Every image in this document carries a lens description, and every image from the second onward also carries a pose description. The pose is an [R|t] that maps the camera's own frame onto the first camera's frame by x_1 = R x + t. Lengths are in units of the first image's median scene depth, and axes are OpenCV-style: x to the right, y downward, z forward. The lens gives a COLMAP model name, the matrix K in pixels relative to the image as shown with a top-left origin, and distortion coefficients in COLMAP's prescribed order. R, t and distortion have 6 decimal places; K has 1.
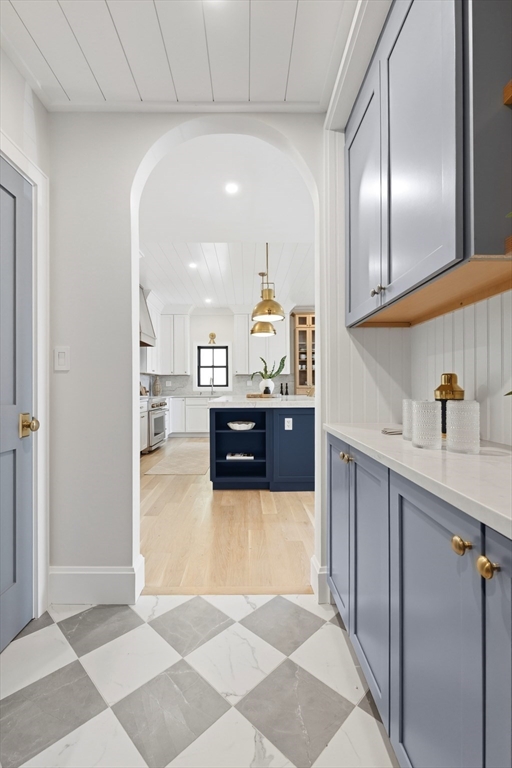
lens RADIAL K [[363.7, 0, 260.6], [0, 363.7, 386.0], [0, 0, 1]] dist [0.001479, -0.000017]
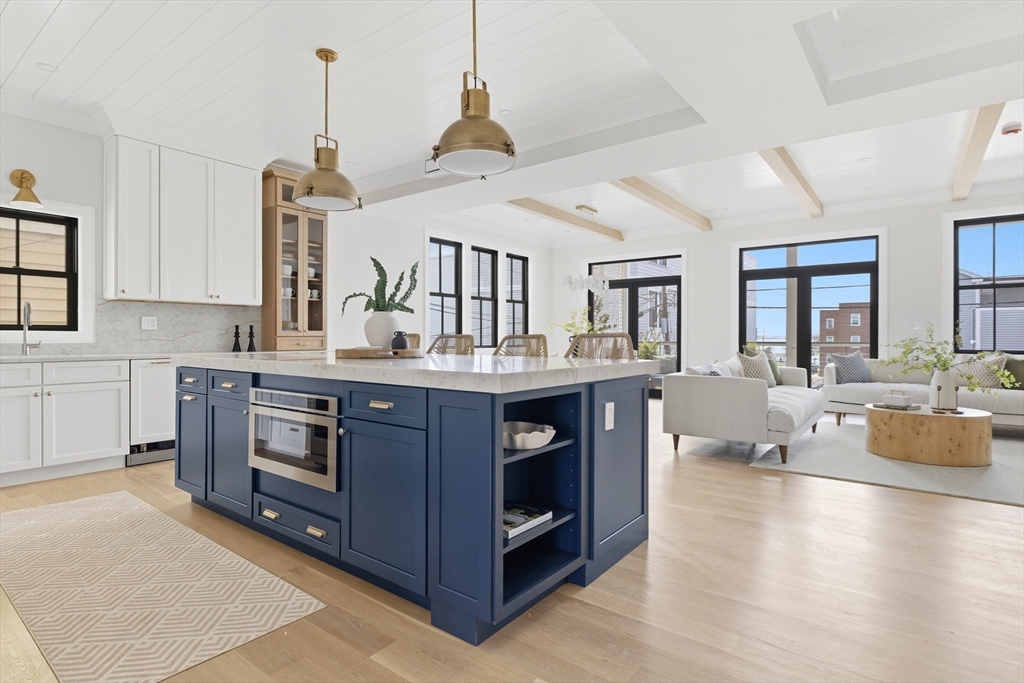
lens RADIAL K [[520.8, 0, 511.6], [0, 520.8, 339.3], [0, 0, 1]] dist [-0.000448, -0.000171]
pose [[0.608747, 0.003181, 0.793358, -0.244995], [-0.007837, 0.999967, 0.002004, 0.005942], [-0.793325, -0.007437, 0.608752, 0.356204]]
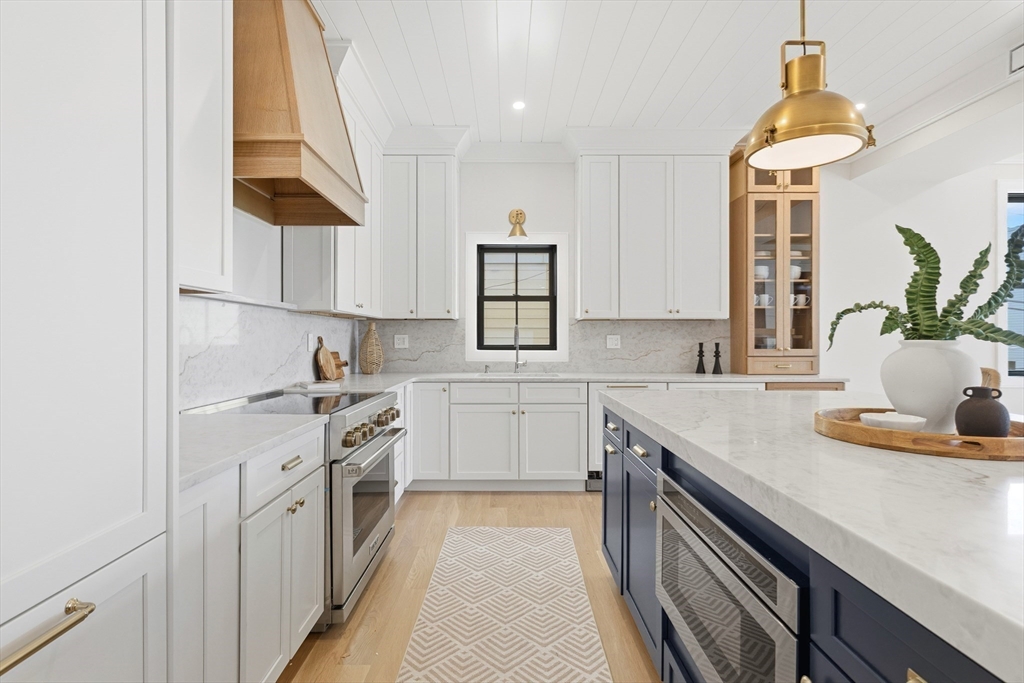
lens RADIAL K [[485.0, 0, 515.2], [0, 485.0, 334.5], [0, 0, 1]] dist [0.001479, -0.000017]
pose [[0.999968, 0.006978, -0.003957, -0.135484], [-0.006985, 0.999974, -0.001736, -0.014122], [0.003945, 0.001763, 0.999991, 0.503650]]
